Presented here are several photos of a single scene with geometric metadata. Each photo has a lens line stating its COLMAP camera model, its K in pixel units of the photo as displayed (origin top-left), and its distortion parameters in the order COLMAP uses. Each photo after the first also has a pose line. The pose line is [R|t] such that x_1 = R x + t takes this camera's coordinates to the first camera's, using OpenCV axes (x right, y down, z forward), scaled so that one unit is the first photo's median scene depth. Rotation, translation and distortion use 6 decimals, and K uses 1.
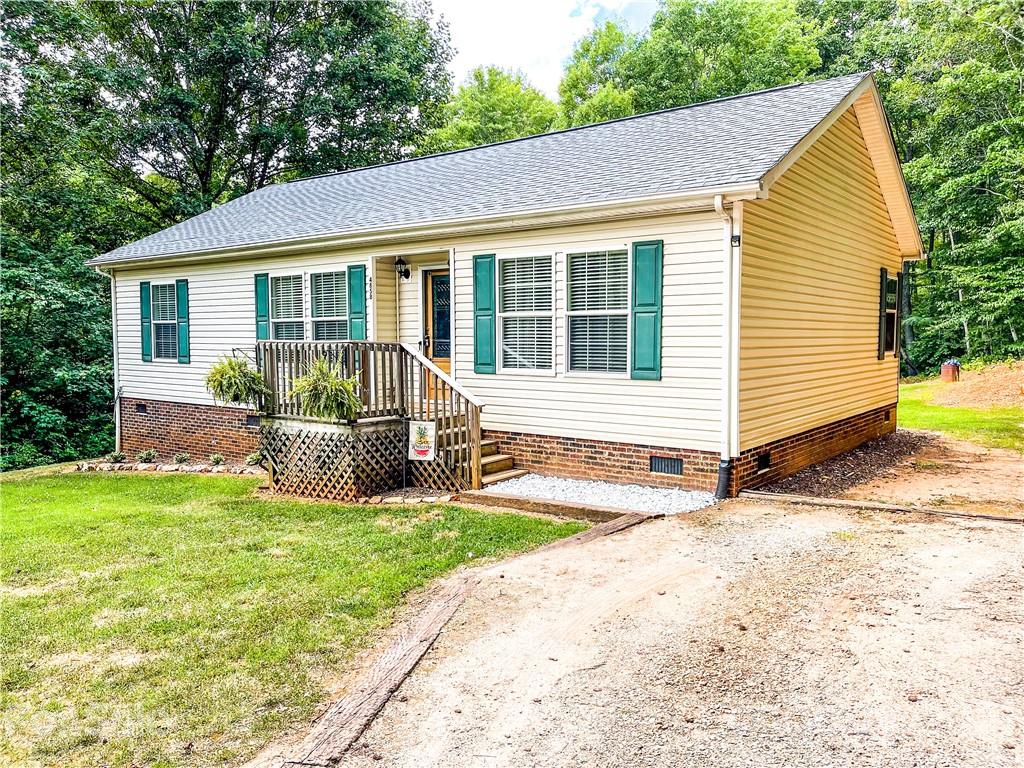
lens RADIAL K [[774.7, 0, 512.0], [0, 774.7, 384.0], [0, 0, 1]] dist [0.088099, -0.134882]
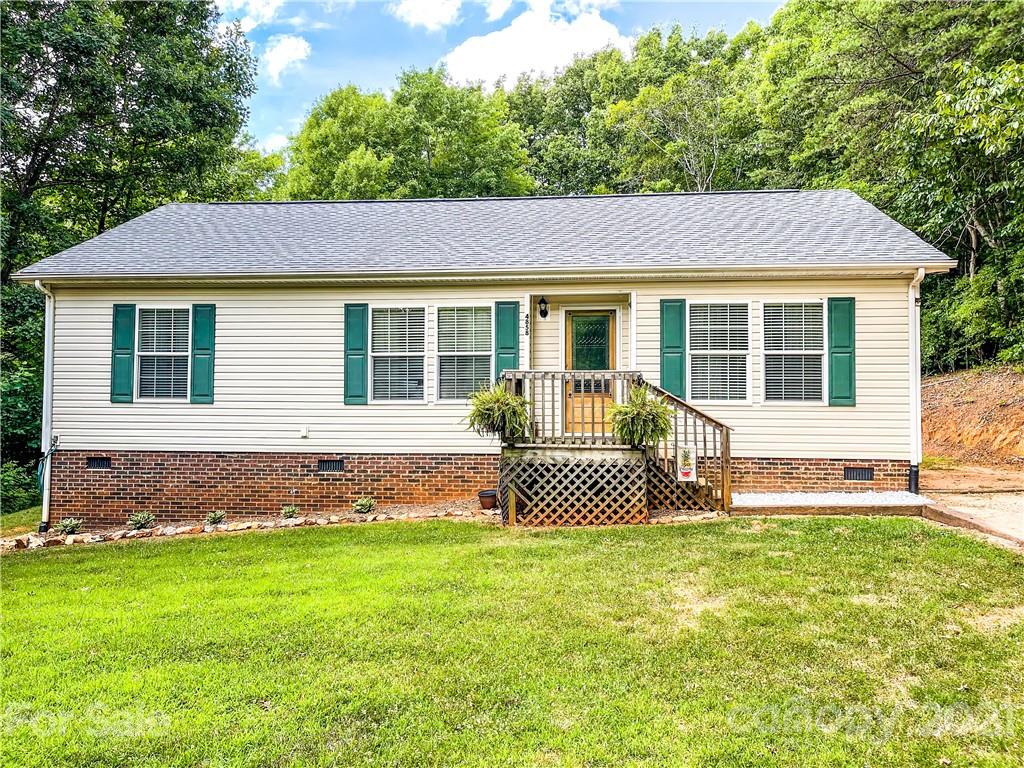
lens RADIAL K [[776.1, 0, 514.7], [0, 776.1, 368.5], [0, 0, 1]] dist [0.074034, -0.105329]
pose [[0.857330, 0.025872, 0.514116, -0.843485], [0.026089, 0.995269, -0.093591, 0.034933], [-0.514105, 0.093651, 0.852599, 0.167132]]
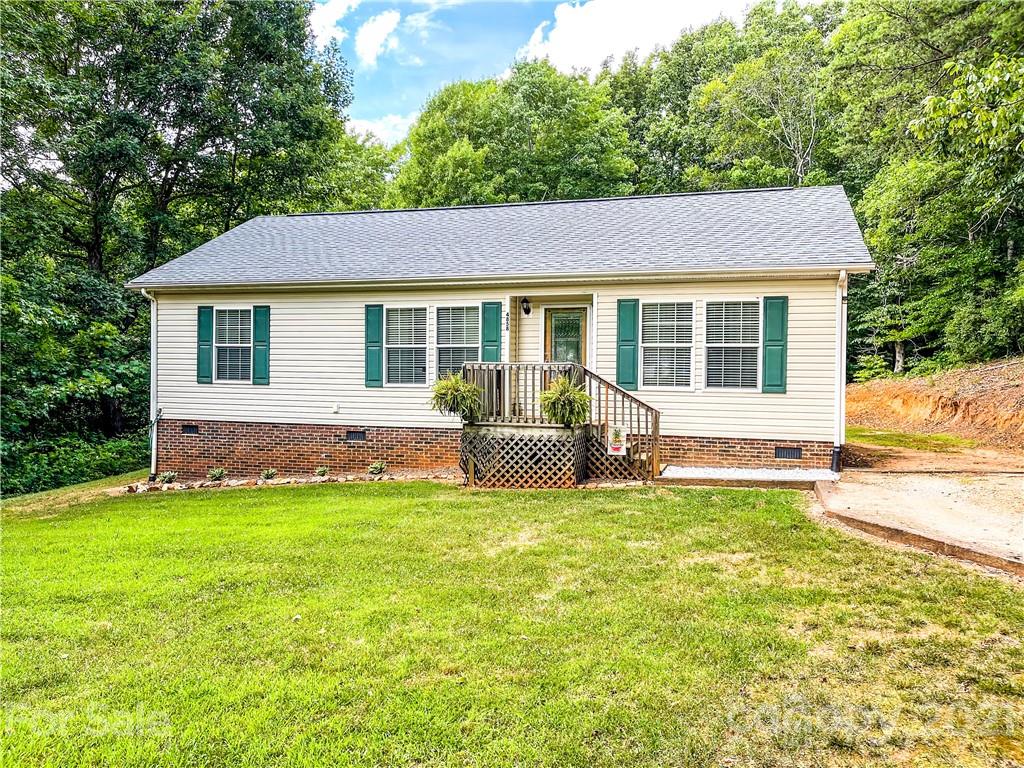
lens RADIAL K [[774.7, 0, 512.0], [0, 774.7, 384.0], [0, 0, 1]] dist [0.088099, -0.134882]
pose [[0.939234, 0.006493, 0.343215, -0.692455], [0.008988, 0.999013, -0.043496, 0.032335], [-0.343159, 0.043937, 0.938249, -0.159598]]
